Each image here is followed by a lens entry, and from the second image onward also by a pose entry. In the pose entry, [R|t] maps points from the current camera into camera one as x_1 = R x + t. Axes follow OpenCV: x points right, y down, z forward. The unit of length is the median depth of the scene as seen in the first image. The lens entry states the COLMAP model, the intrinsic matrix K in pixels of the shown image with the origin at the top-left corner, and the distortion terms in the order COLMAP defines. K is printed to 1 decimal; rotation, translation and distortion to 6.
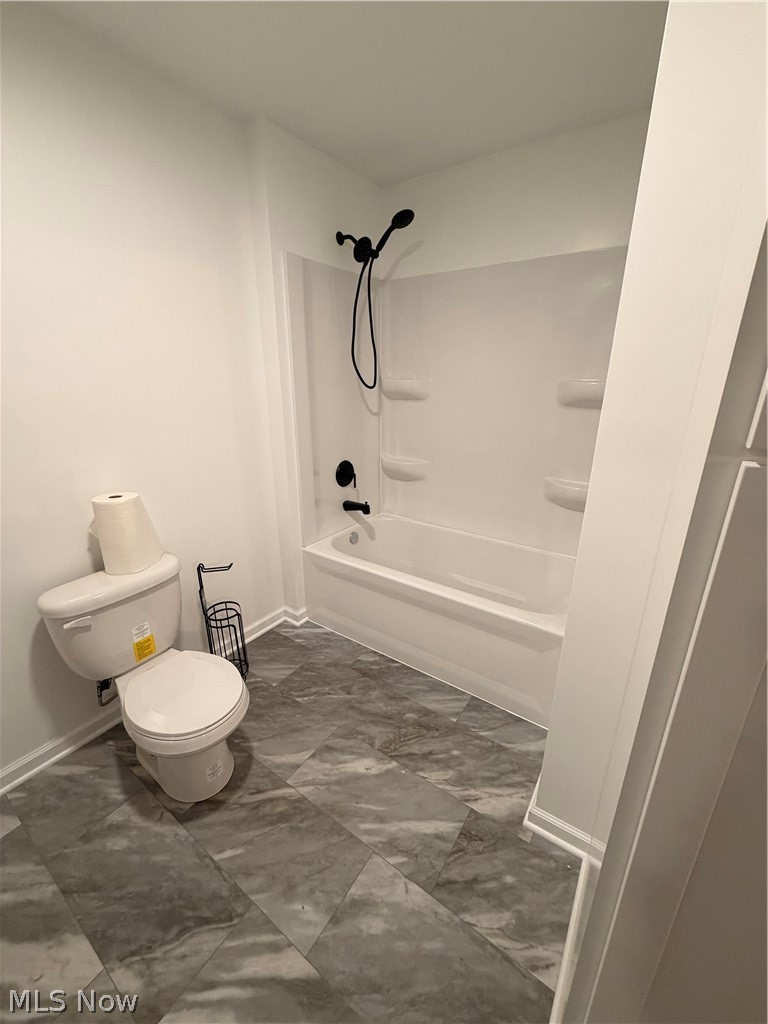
lens RADIAL K [[408.6, 0, 386.5], [0, 408.6, 507.5], [0, 0, 1]] dist [-0.000128, 0.000100]
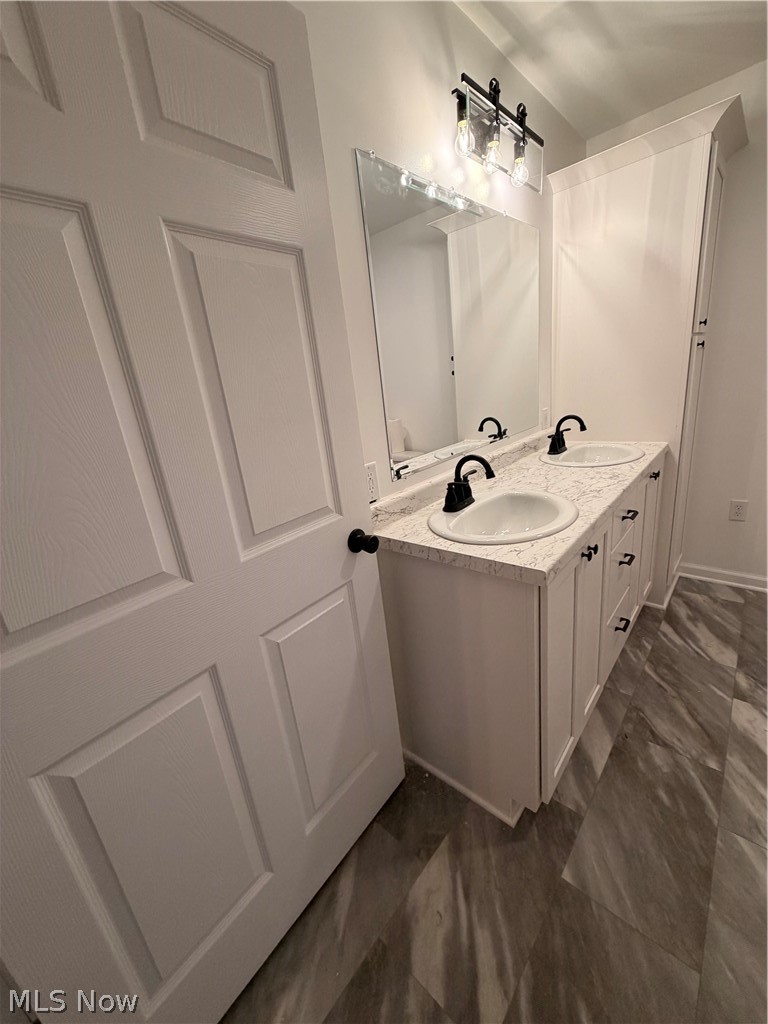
lens RADIAL K [[408.6, 0, 377.7], [0, 408.6, 508.5], [0, 0, 1]] dist [-0.000128, 0.000100]
pose [[-0.134487, 0.306362, -0.942367, 0.591085], [-0.208107, 0.921065, 0.329137, 0.183213], [0.968816, 0.240378, -0.060115, -0.321942]]
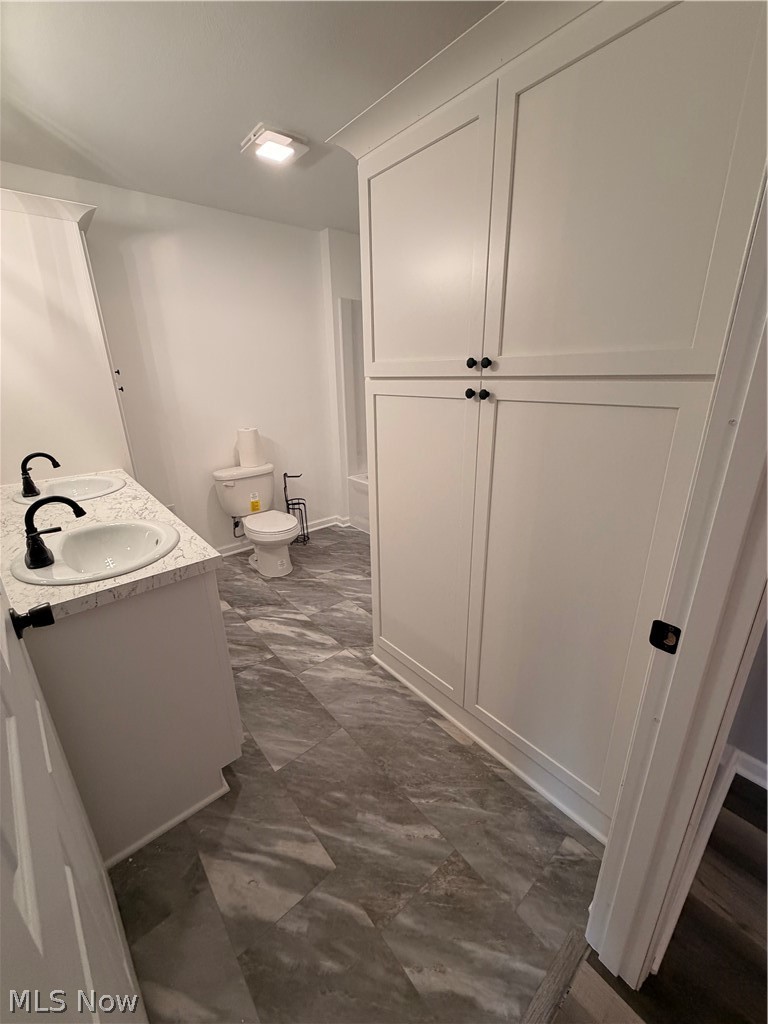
lens RADIAL K [[408.6, 0, 390.9], [0, 408.6, 508.7], [0, 0, 1]] dist [-0.000128, 0.000100]
pose [[0.967962, 0.063884, -0.242835, 0.537022], [-0.062688, 0.997953, 0.012657, 0.287994], [0.243147, 0.002971, 0.969985, -0.779449]]
